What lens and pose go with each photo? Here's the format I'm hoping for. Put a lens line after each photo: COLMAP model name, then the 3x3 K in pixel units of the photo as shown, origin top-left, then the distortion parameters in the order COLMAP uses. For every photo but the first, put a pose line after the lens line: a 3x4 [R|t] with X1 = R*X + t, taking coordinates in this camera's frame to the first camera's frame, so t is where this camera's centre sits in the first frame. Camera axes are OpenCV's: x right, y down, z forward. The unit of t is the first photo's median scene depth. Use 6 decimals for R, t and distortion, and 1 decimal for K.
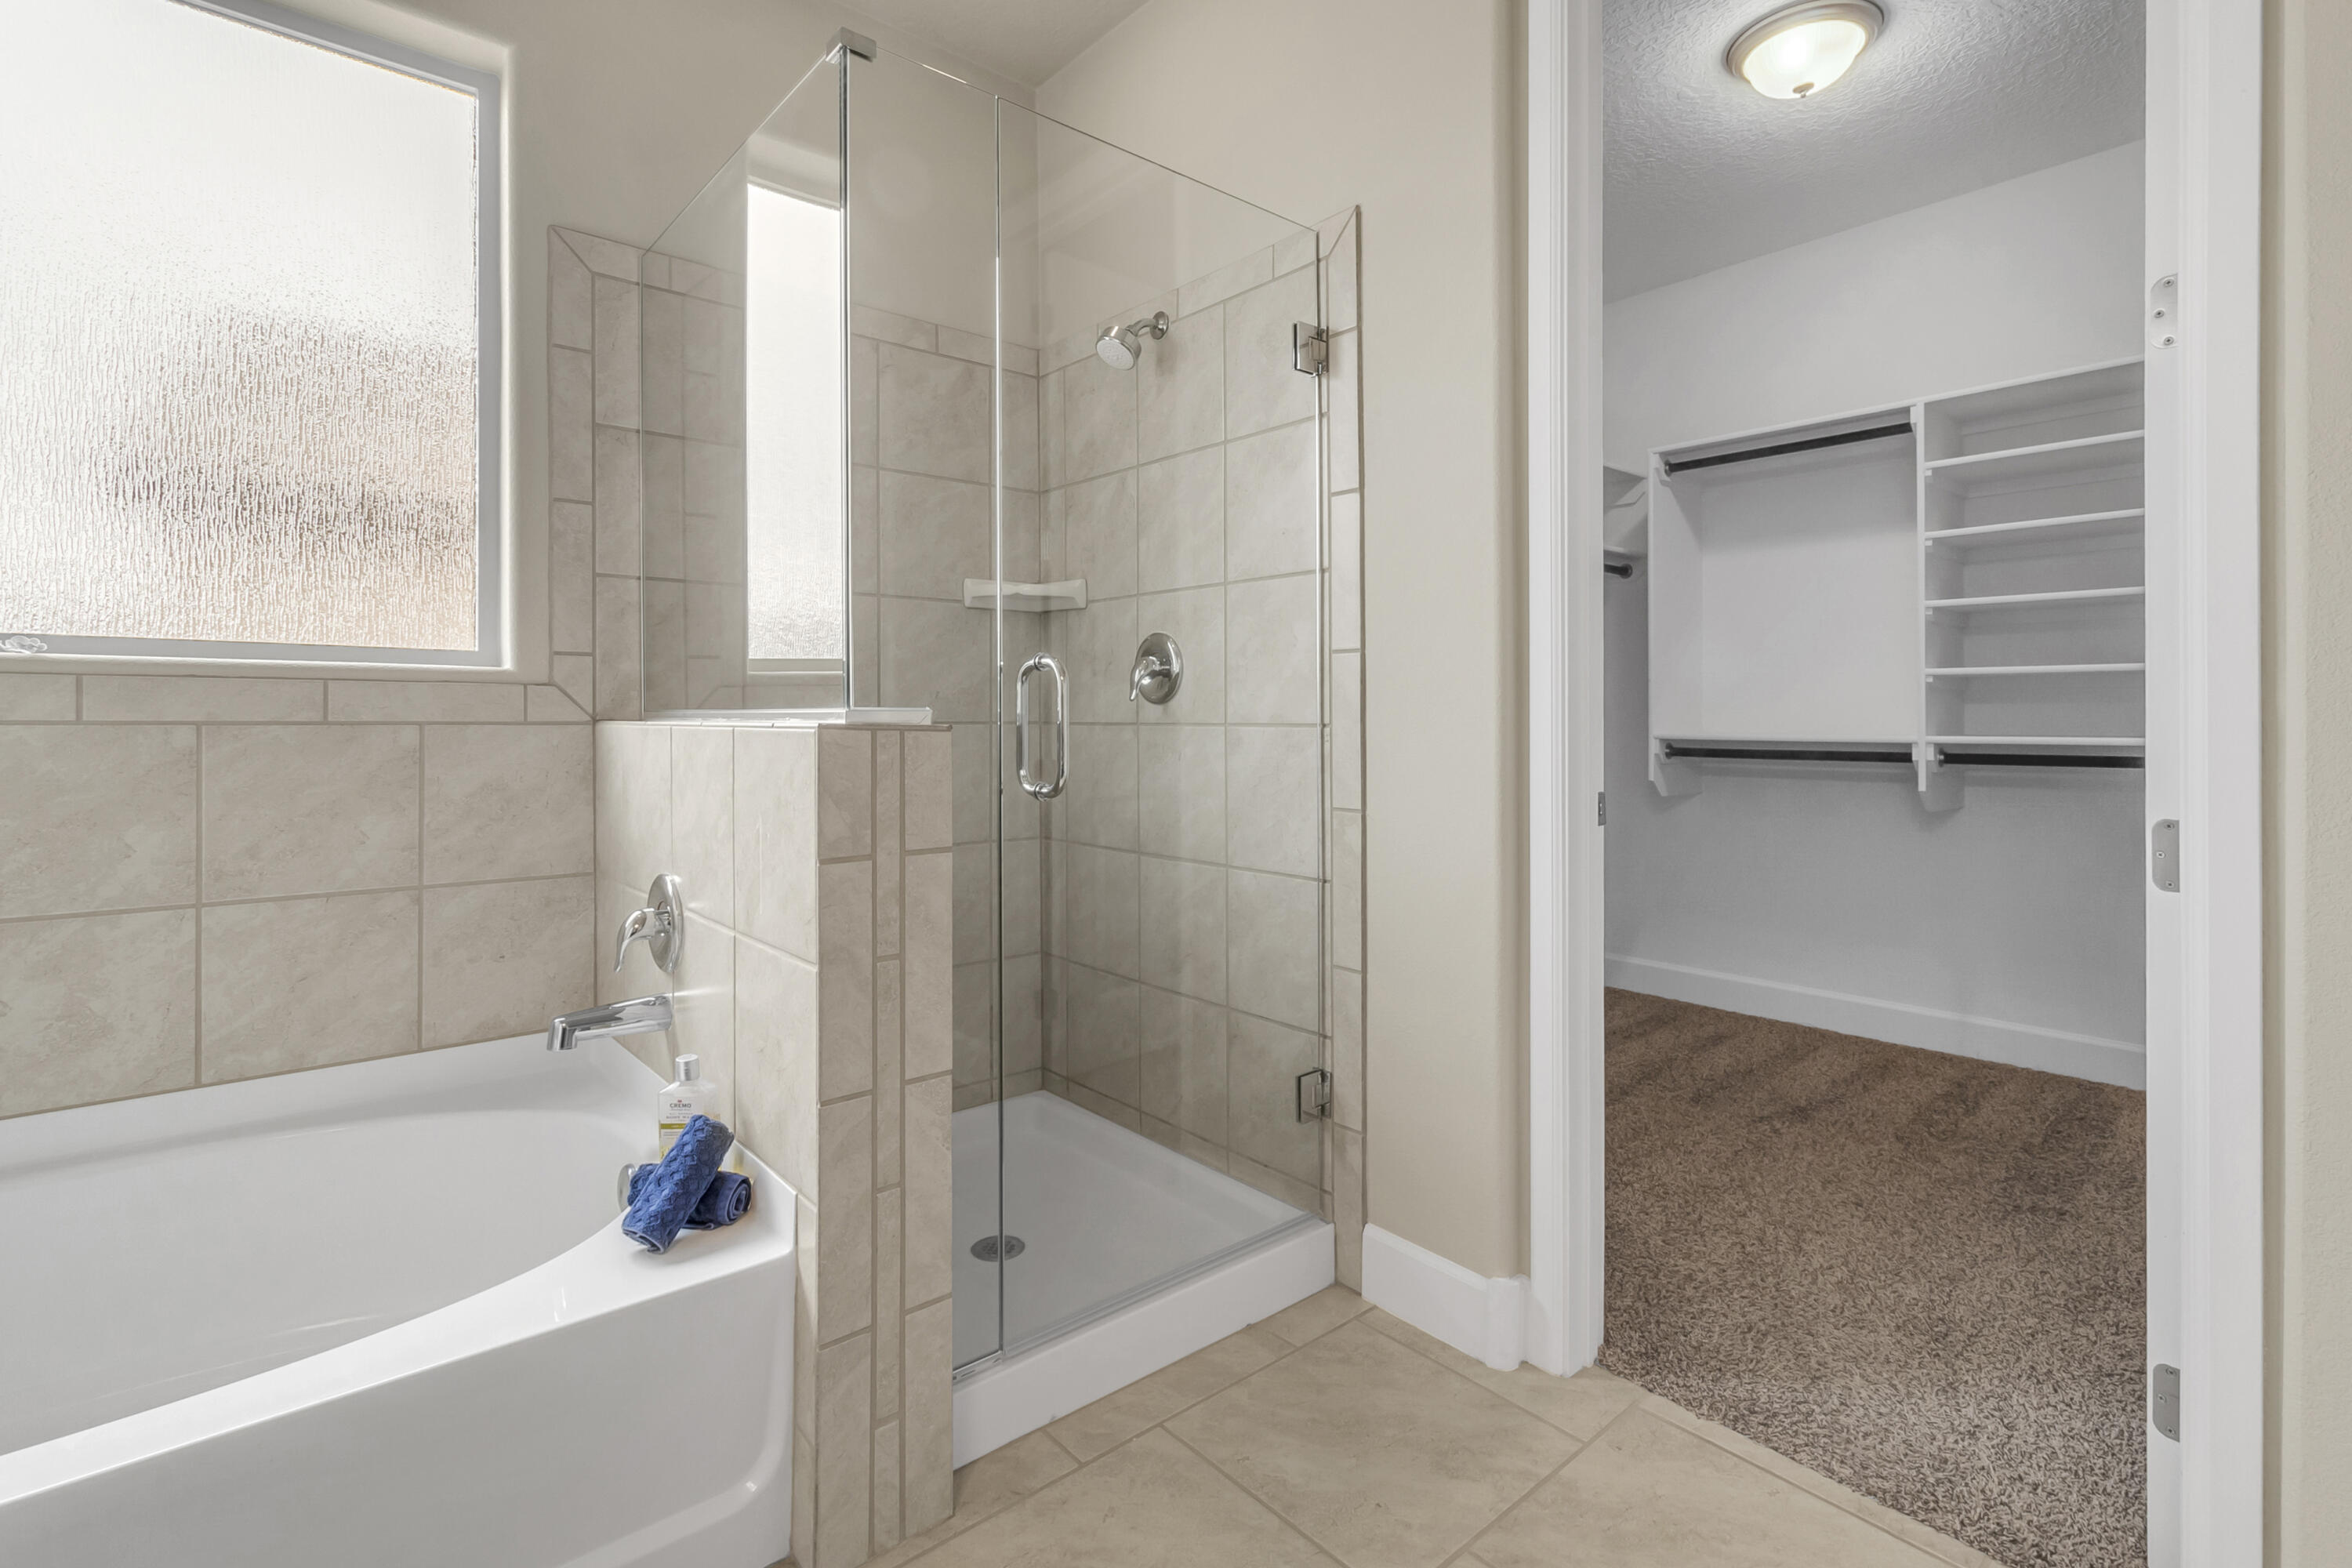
lens RADIAL K [[1232.3, 0, 1178.5], [0, 1232.3, 712.0], [0, 0, 1]] dist [-0.001245, 0.000052]
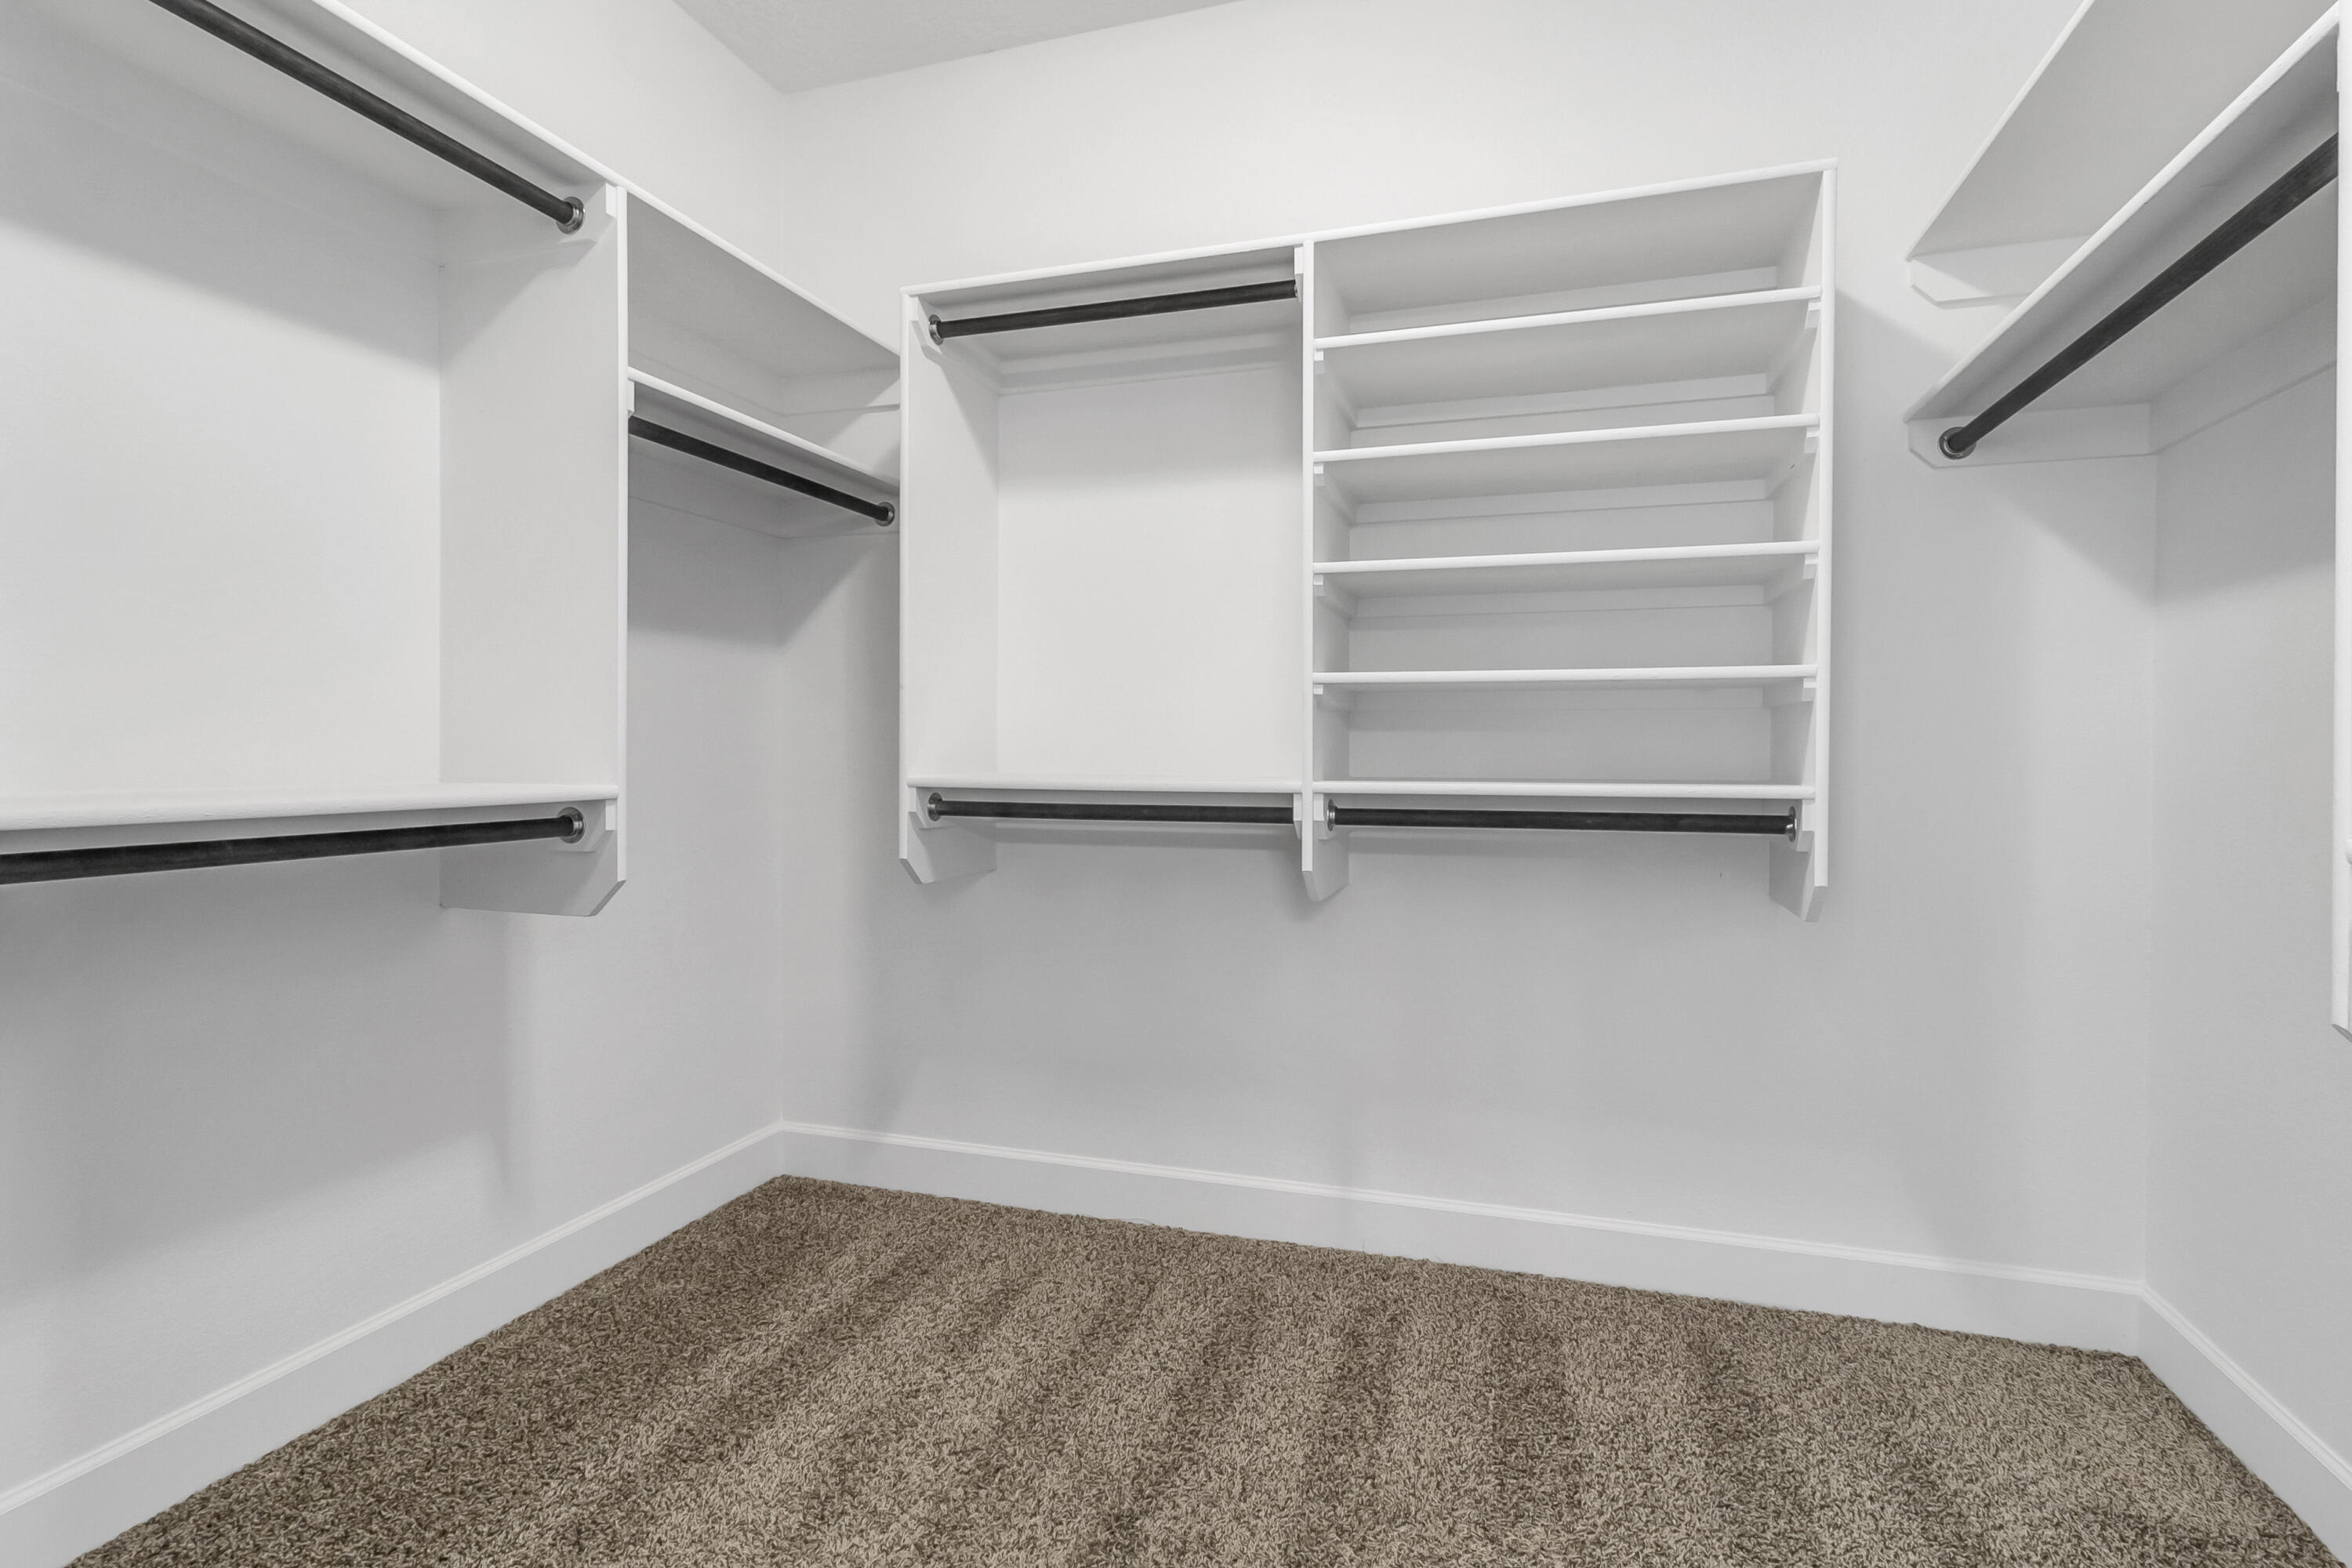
lens RADIAL K [[1122.8, 0, 1176.0], [0, 1122.8, 784.0], [0, 0, 1]] dist [-0.001723, -0.000160]
pose [[0.878724, -0.003334, 0.477319, 0.273007], [-0.006993, 0.999778, 0.019857, 0.010098], [-0.477279, -0.020787, 0.878506, 0.529851]]
